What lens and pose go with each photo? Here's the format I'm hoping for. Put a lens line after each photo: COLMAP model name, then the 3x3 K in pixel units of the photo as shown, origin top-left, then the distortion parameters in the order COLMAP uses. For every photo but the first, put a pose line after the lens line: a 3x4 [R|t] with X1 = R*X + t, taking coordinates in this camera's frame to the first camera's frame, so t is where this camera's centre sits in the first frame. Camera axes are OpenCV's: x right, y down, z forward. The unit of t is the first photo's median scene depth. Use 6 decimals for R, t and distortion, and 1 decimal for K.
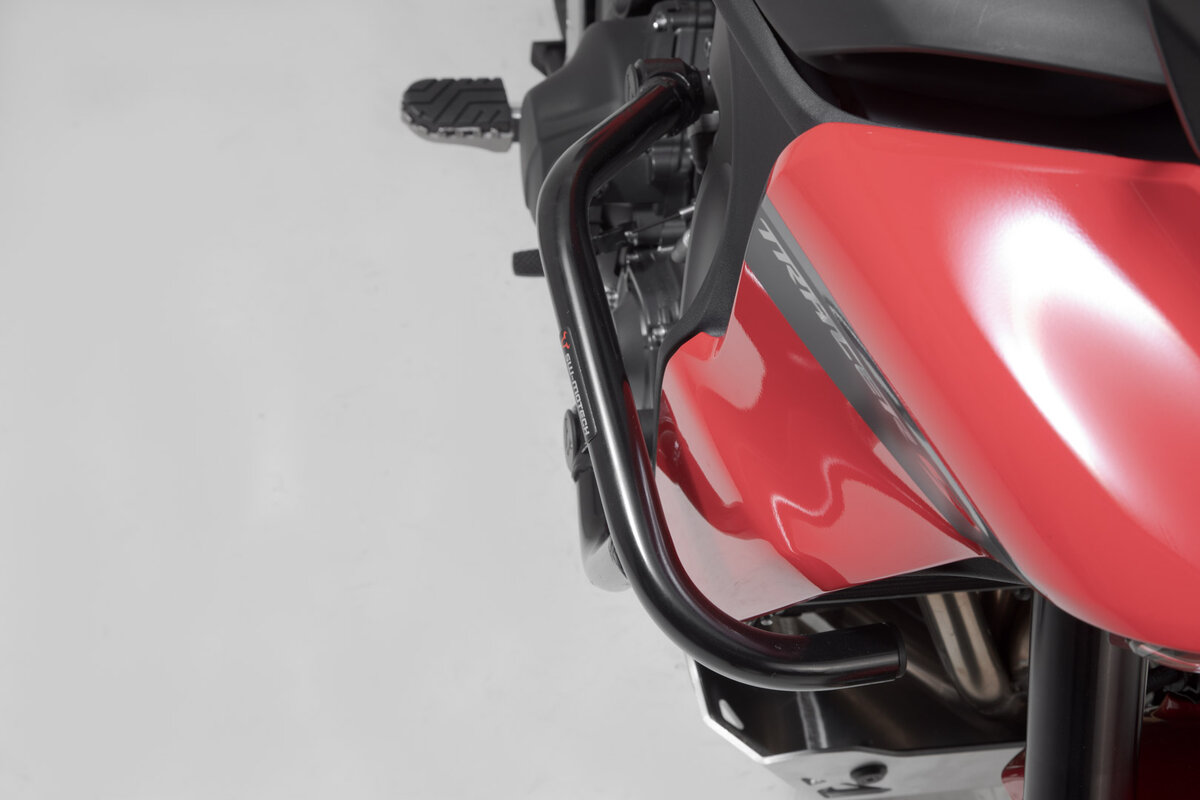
lens RADIAL K [[2196.1, 0, 600.0], [0, 2196.1, 400.0], [0, 0, 1]] dist [0.223176, -0.150639]
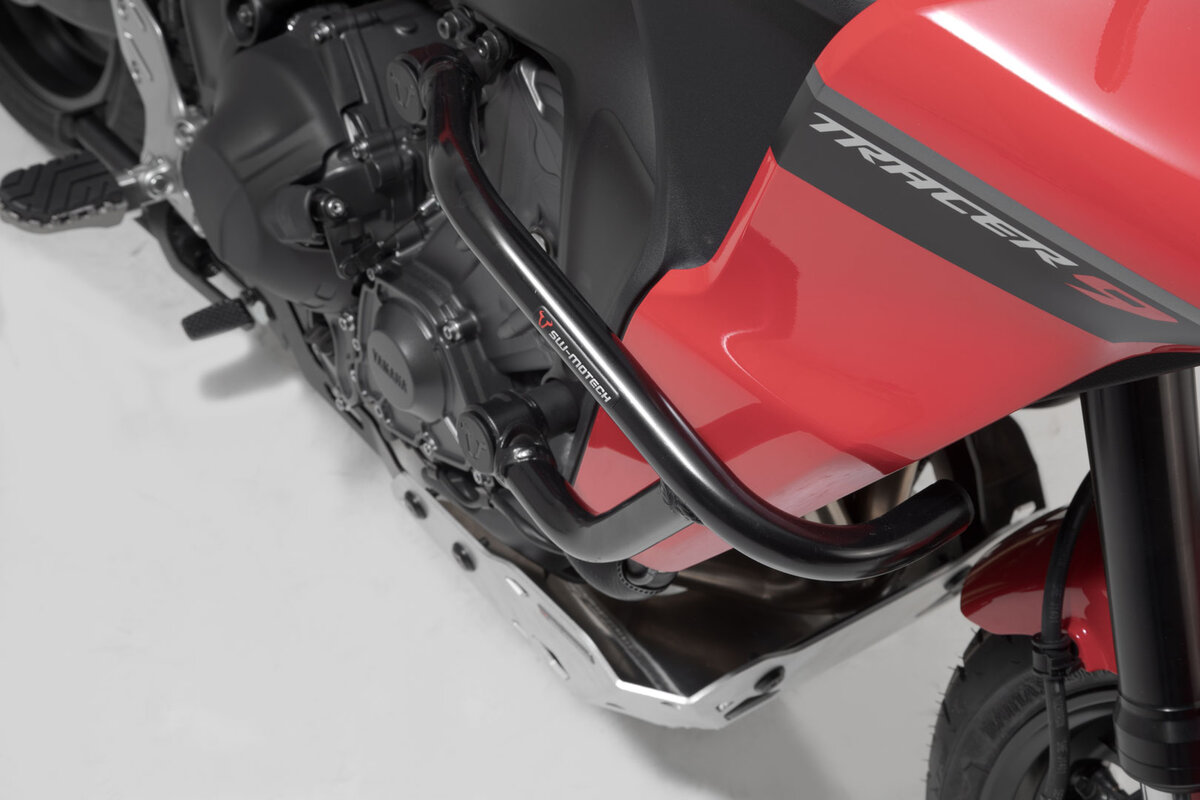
lens RADIAL K [[2196.1, 0, 600.0], [0, 2196.1, 400.0], [0, 0, 1]] dist [0.223176, -0.150639]
pose [[0.886376, -0.304978, 0.348319, -0.218054], [0.311539, 0.949452, 0.038534, -0.014709], [-0.342464, 0.074359, 0.936584, 0.052438]]
